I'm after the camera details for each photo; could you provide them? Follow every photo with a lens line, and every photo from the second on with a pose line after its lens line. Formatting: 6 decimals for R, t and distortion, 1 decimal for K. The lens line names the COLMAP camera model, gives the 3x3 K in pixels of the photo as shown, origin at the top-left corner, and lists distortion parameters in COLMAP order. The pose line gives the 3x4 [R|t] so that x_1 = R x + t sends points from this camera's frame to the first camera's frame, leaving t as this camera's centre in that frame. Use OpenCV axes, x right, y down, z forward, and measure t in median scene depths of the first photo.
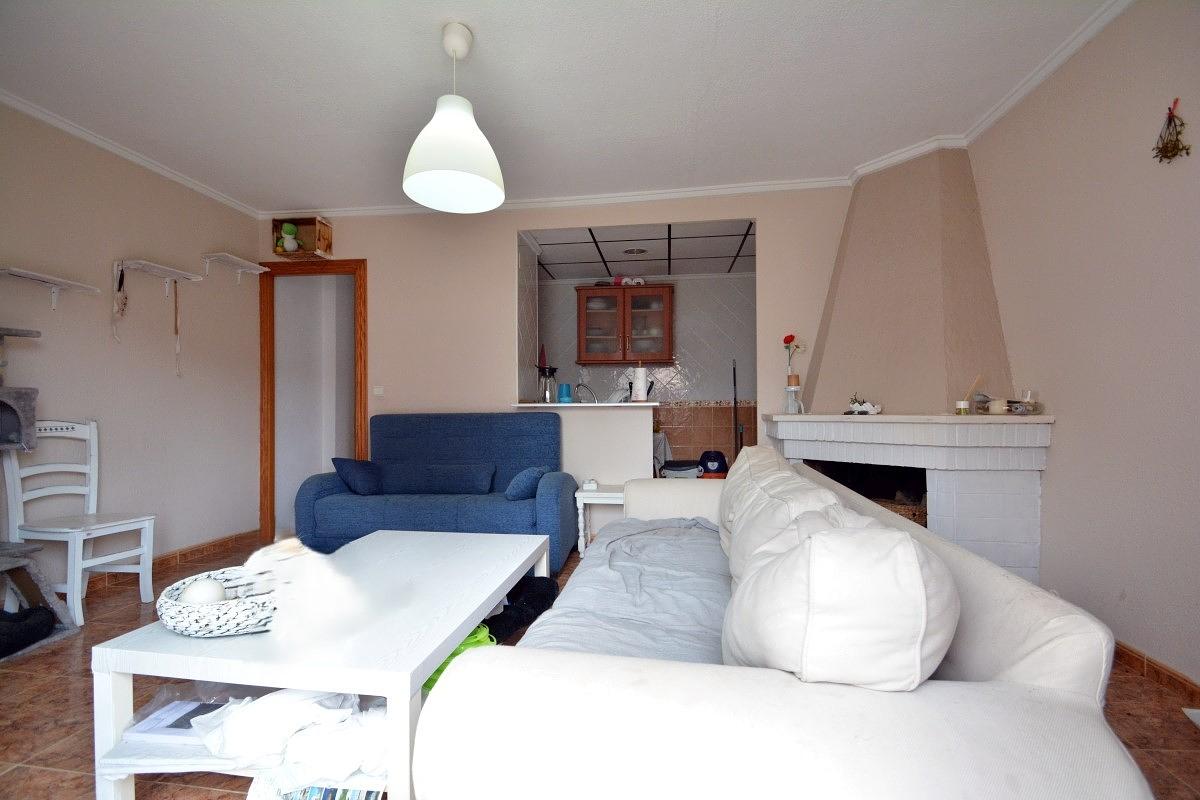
lens RADIAL K [[538.2, 0, 600.0], [0, 538.2, 400.0], [0, 0, 1]] dist [0.016196, -0.015032]
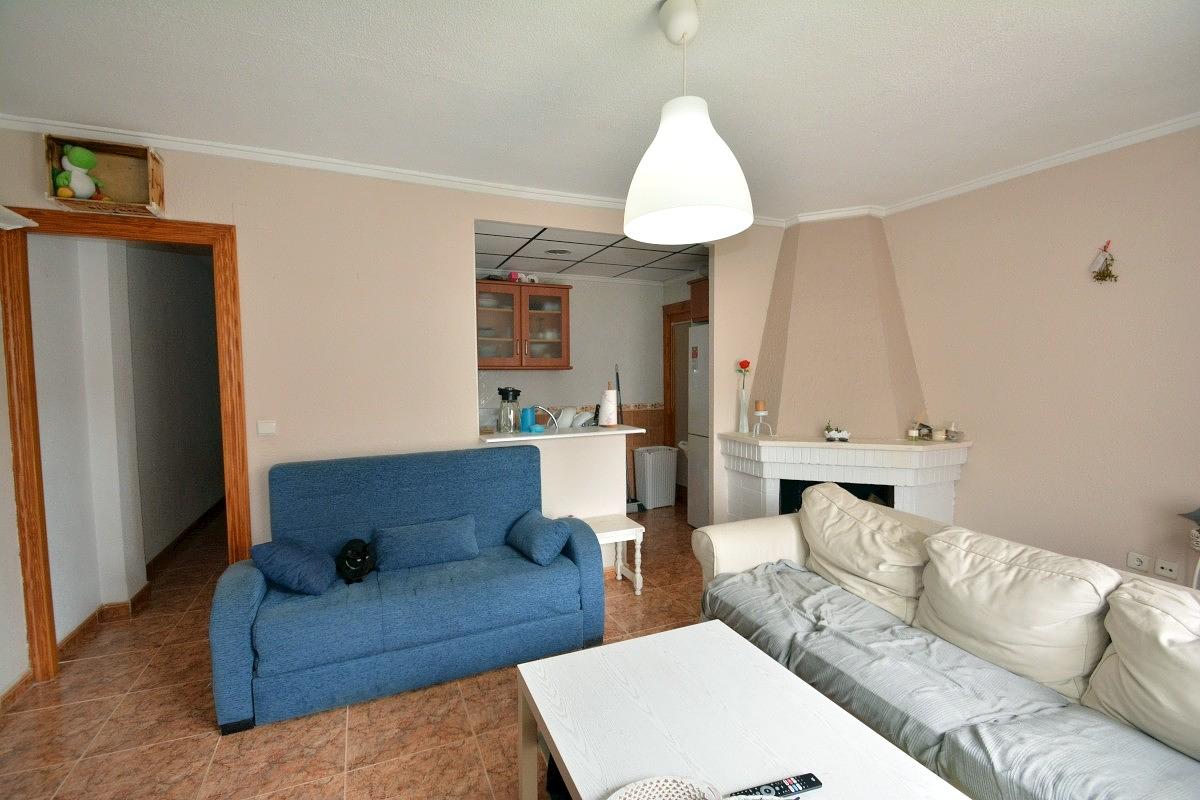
lens RADIAL K [[538.2, 0, 600.0], [0, 538.2, 400.0], [0, 0, 1]] dist [0.016196, -0.015032]
pose [[0.849322, -0.029350, 0.527058, -0.421335], [-0.004868, 0.997975, 0.063418, -0.098653], [-0.527852, -0.056428, 0.847460, 0.210556]]
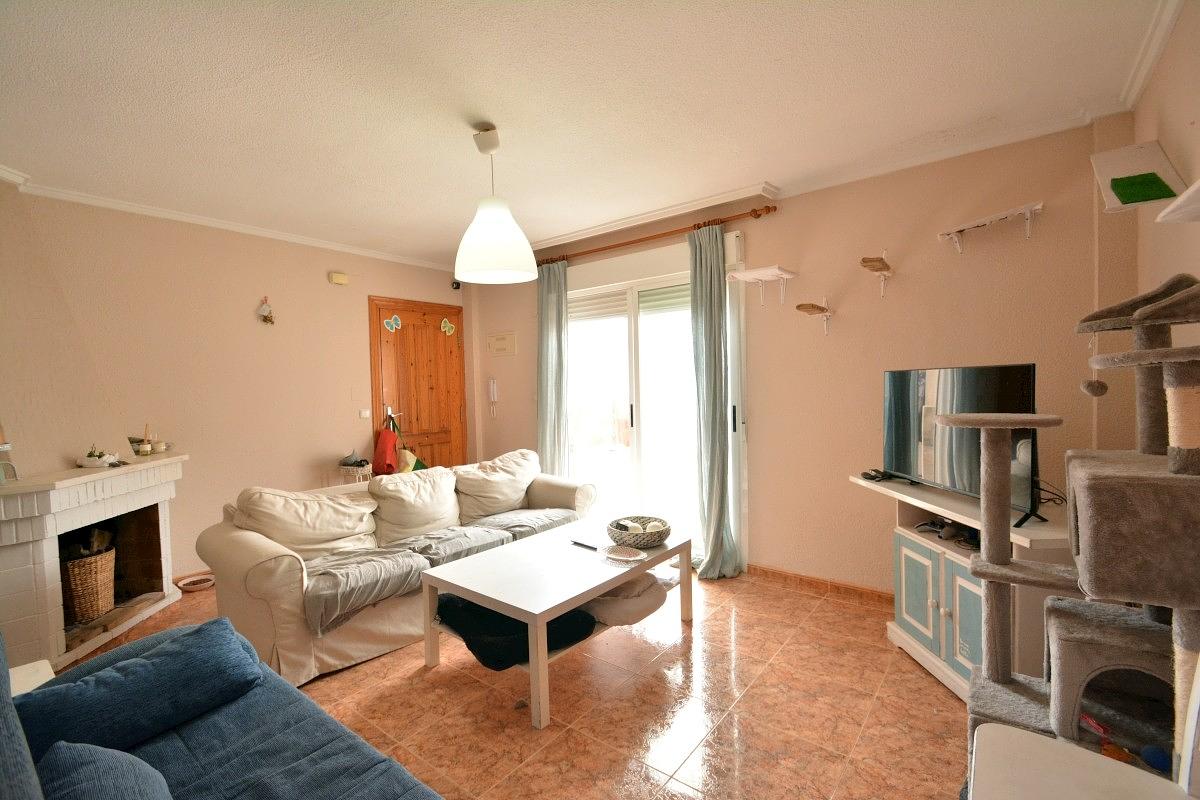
lens RADIAL K [[538.2, 0, 600.0], [0, 538.2, 400.0], [0, 0, 1]] dist [0.016196, -0.015032]
pose [[-0.875435, 0.003943, 0.483321, -0.565339], [0.010701, 0.999880, 0.011225, -0.067455], [-0.483218, 0.014999, -0.875371, 1.069786]]
